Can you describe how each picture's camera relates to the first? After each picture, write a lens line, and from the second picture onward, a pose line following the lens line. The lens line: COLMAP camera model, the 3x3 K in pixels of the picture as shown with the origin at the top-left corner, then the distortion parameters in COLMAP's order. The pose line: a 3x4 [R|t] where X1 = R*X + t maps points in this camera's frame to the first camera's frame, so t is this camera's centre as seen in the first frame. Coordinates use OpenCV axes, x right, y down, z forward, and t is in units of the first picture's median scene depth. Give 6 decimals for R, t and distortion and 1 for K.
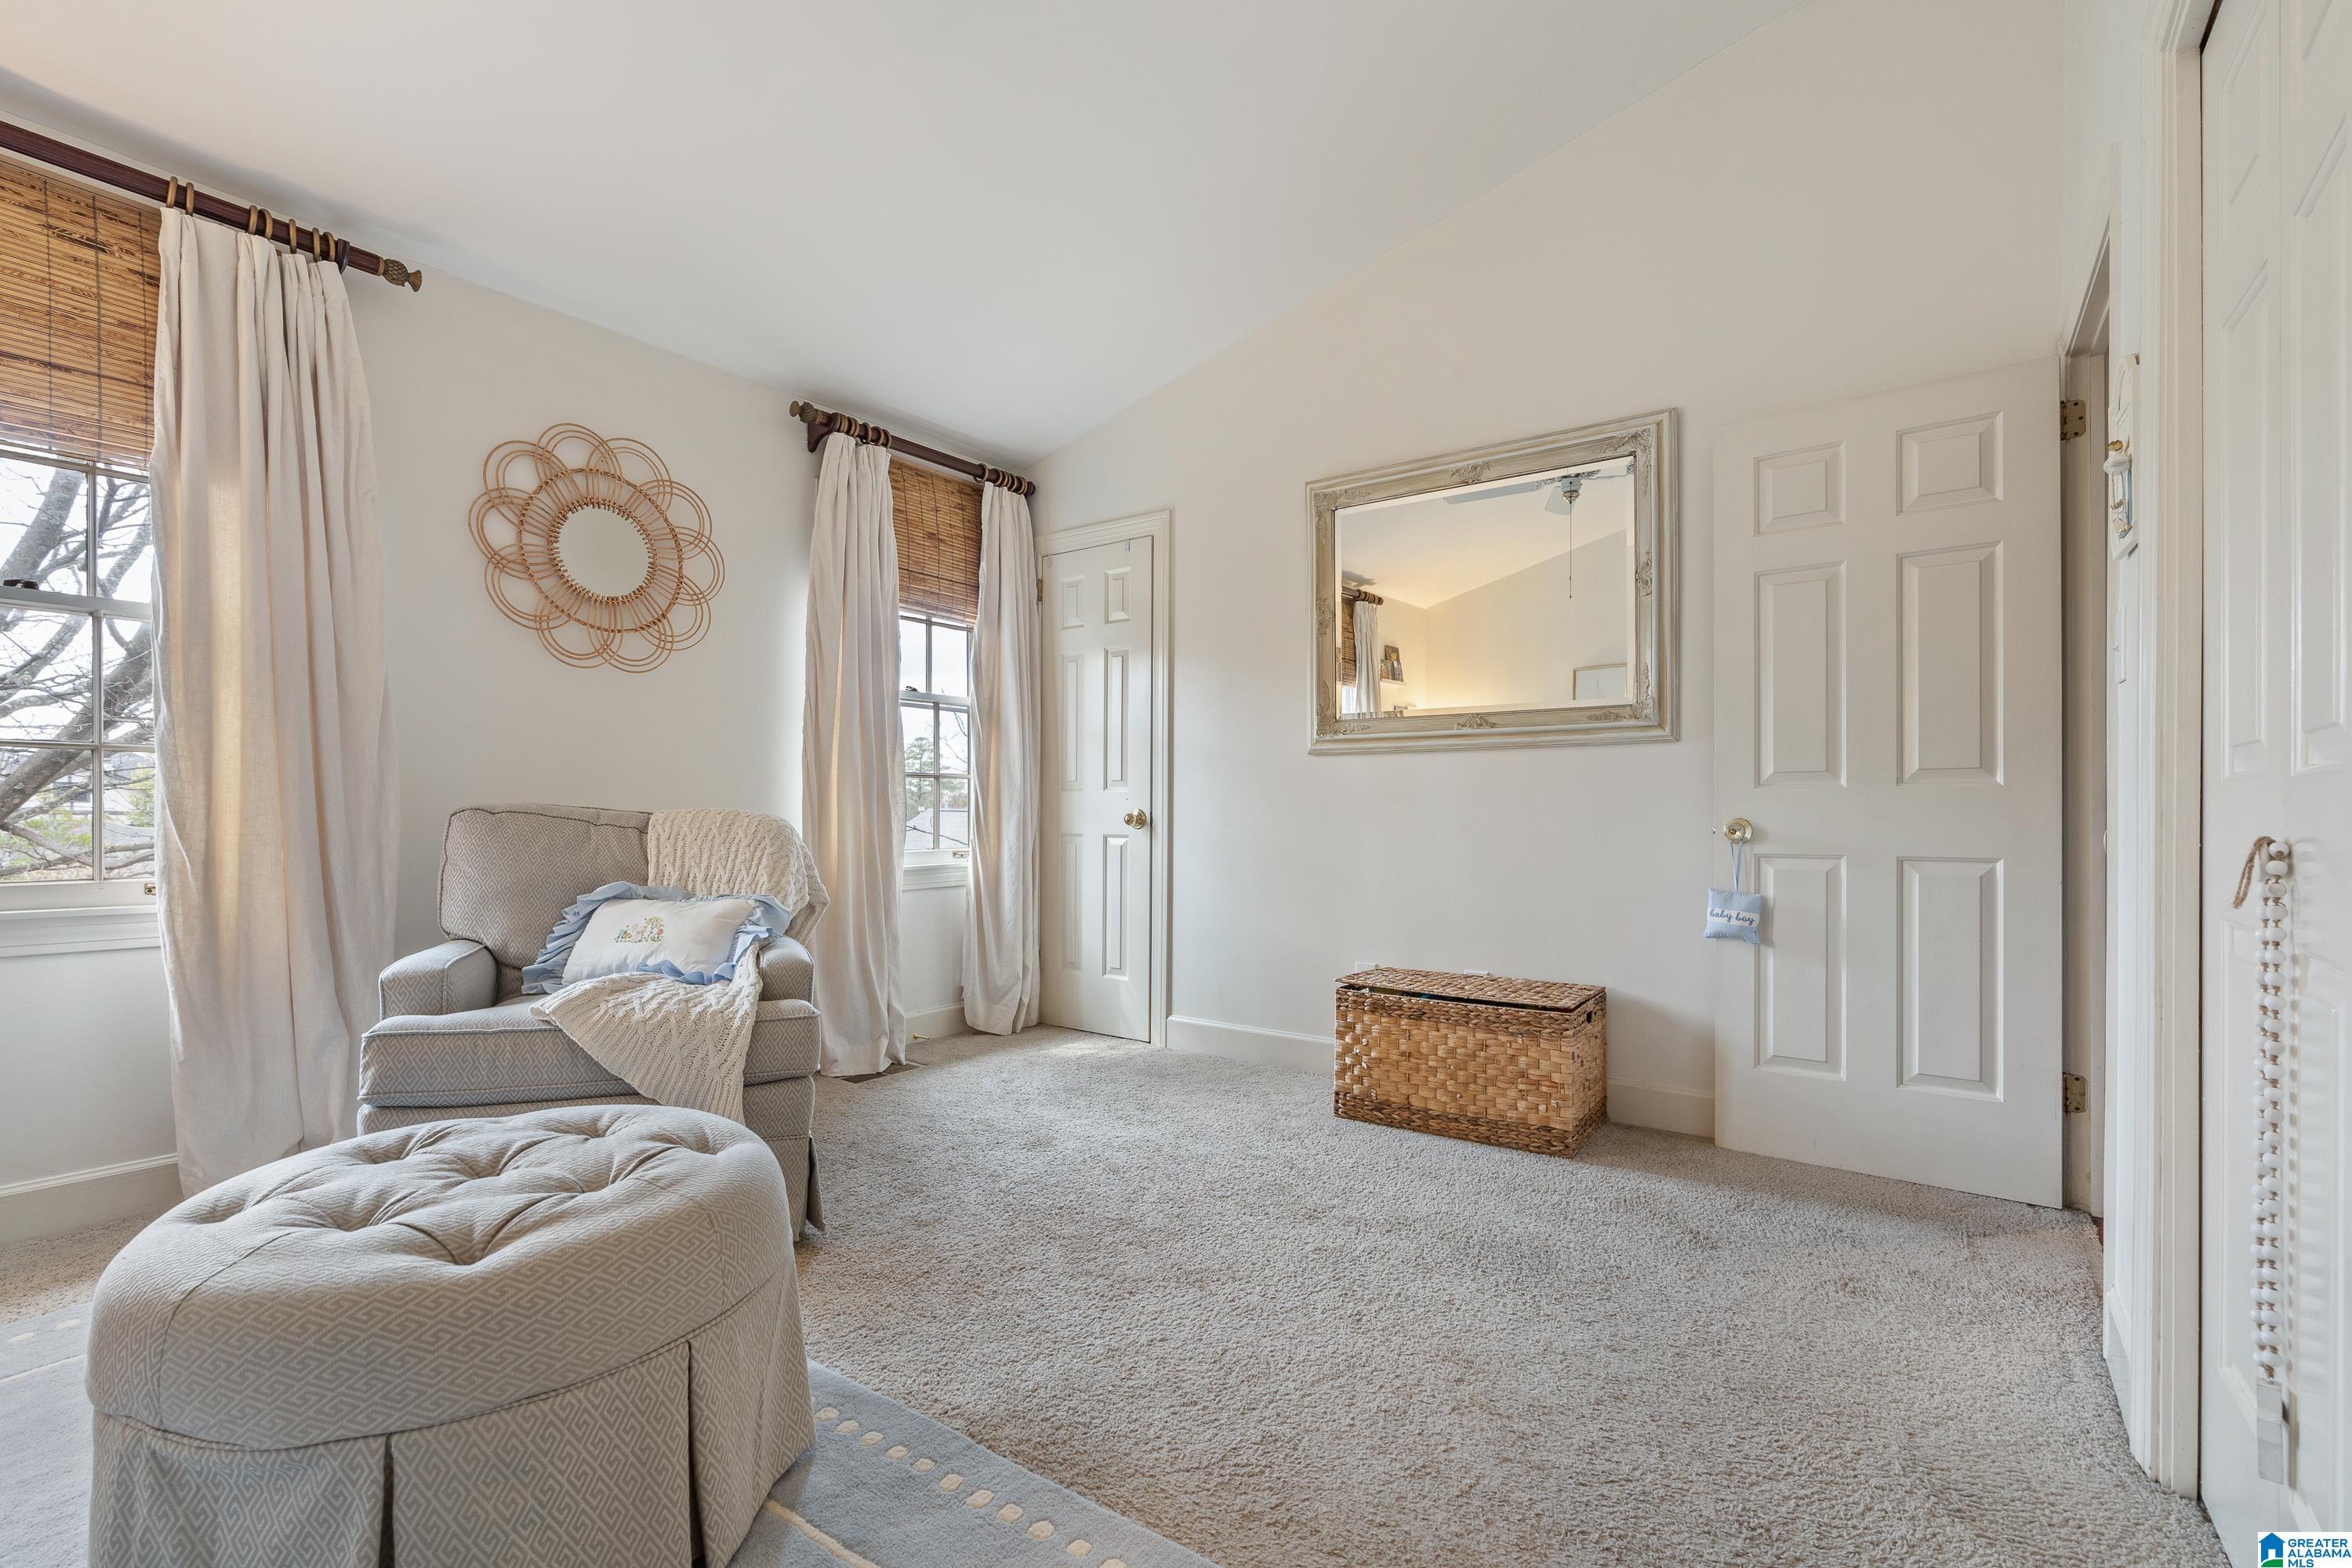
lens RADIAL K [[1058.3, 0, 1177.6], [0, 1058.3, 805.4], [0, 0, 1]] dist [-0.006167, 0.002961]
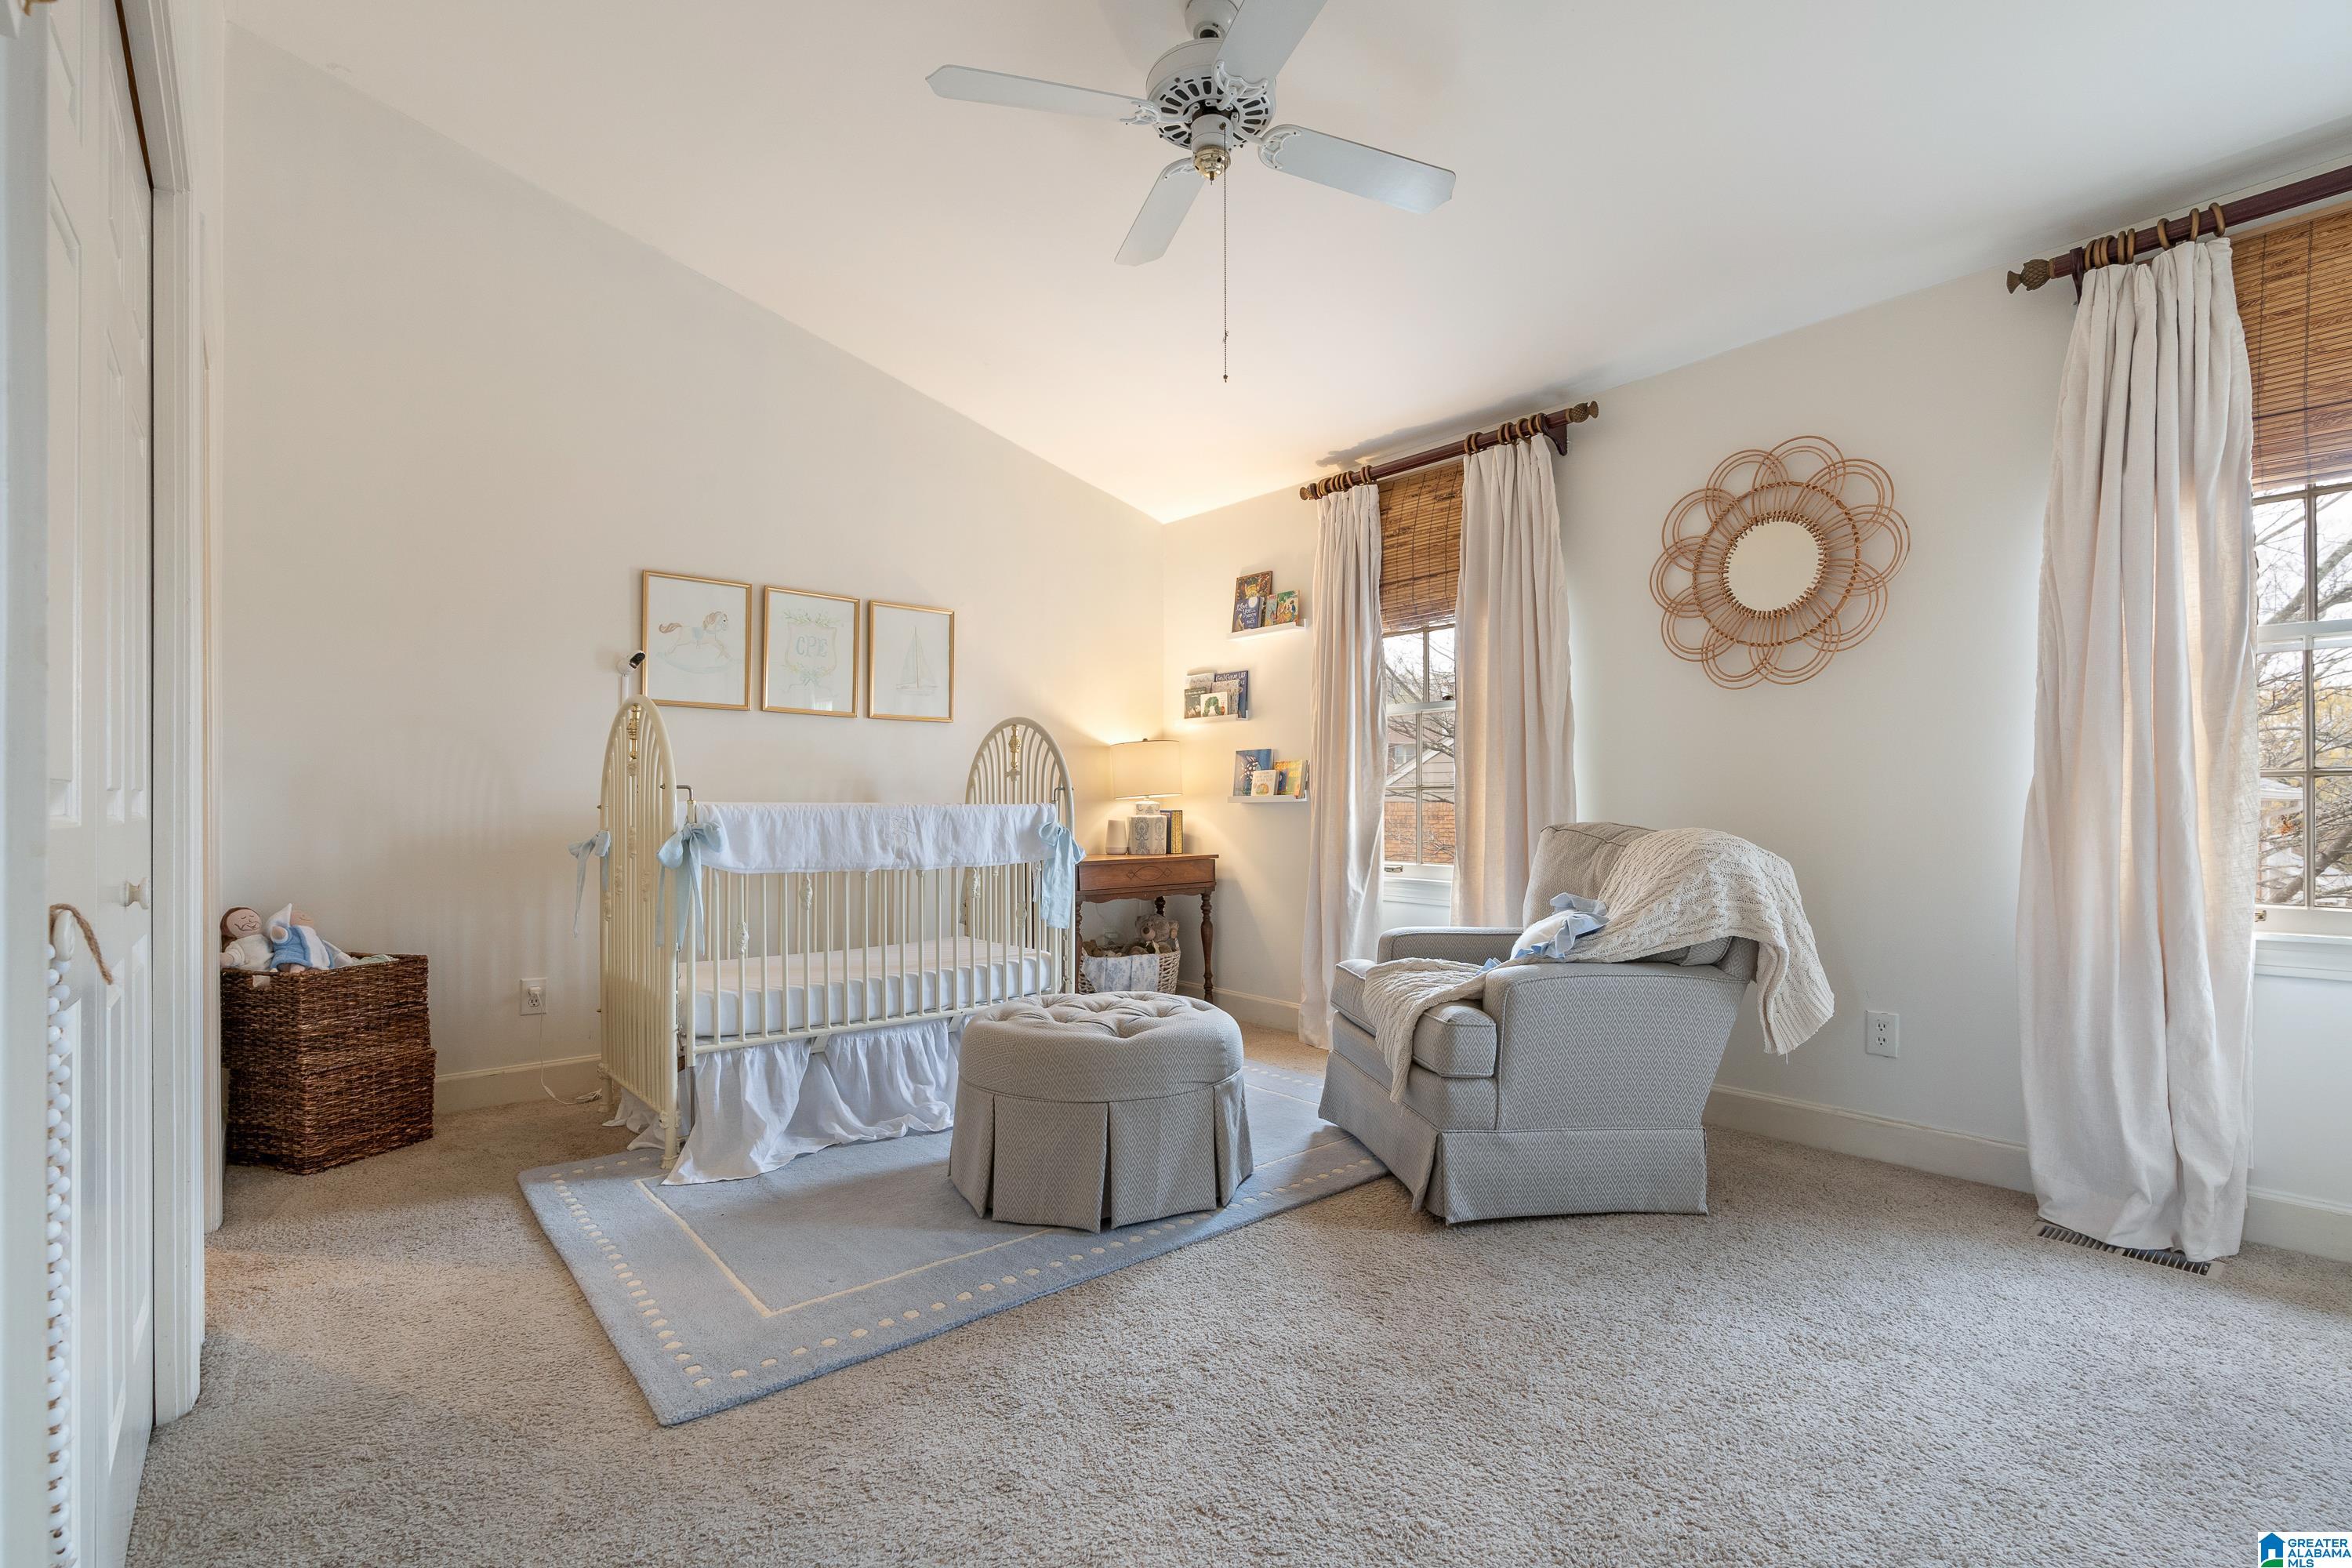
lens RADIAL K [[1058.3, 0, 1225.7], [0, 1058.3, 830.1], [0, 0, 1]] dist [-0.006167, 0.002961]
pose [[-0.206591, 0.006119, -0.978408, 0.538528], [-0.010138, 0.999913, 0.008394, 0.002683], [0.978375, 0.011653, -0.206512, 0.727462]]
